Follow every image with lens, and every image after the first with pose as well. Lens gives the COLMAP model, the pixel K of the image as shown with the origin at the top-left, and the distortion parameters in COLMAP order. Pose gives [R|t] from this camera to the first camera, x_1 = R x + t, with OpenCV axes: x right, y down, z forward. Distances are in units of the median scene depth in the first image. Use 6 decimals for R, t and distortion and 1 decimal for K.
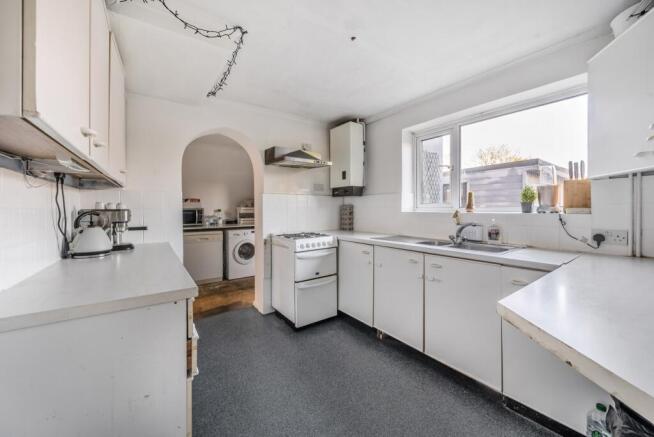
lens RADIAL K [[246.2, 0, 327.1], [0, 246.2, 212.9], [0, 0, 1]] dist [-0.000320, -0.000006]
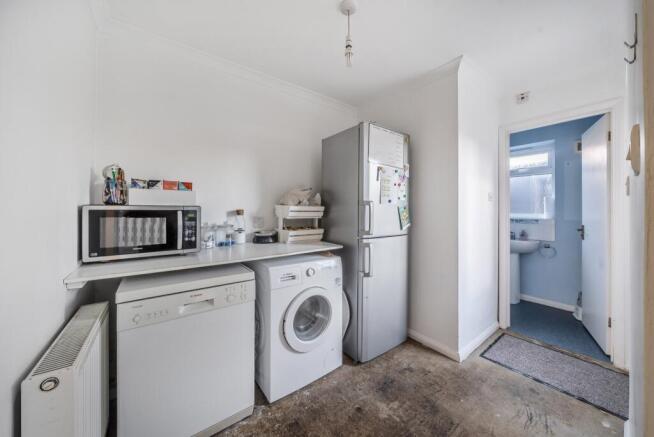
lens RADIAL K [[225.3, 0, 325.7], [0, 225.3, 214.5], [0, 0, 1]] dist [-0.005731, 0.000033]
pose [[0.999755, 0.003848, 0.021806, -0.301423], [-0.003795, 0.999990, -0.002455, -0.006007], [-0.021815, 0.002371, 0.999759, 0.617090]]
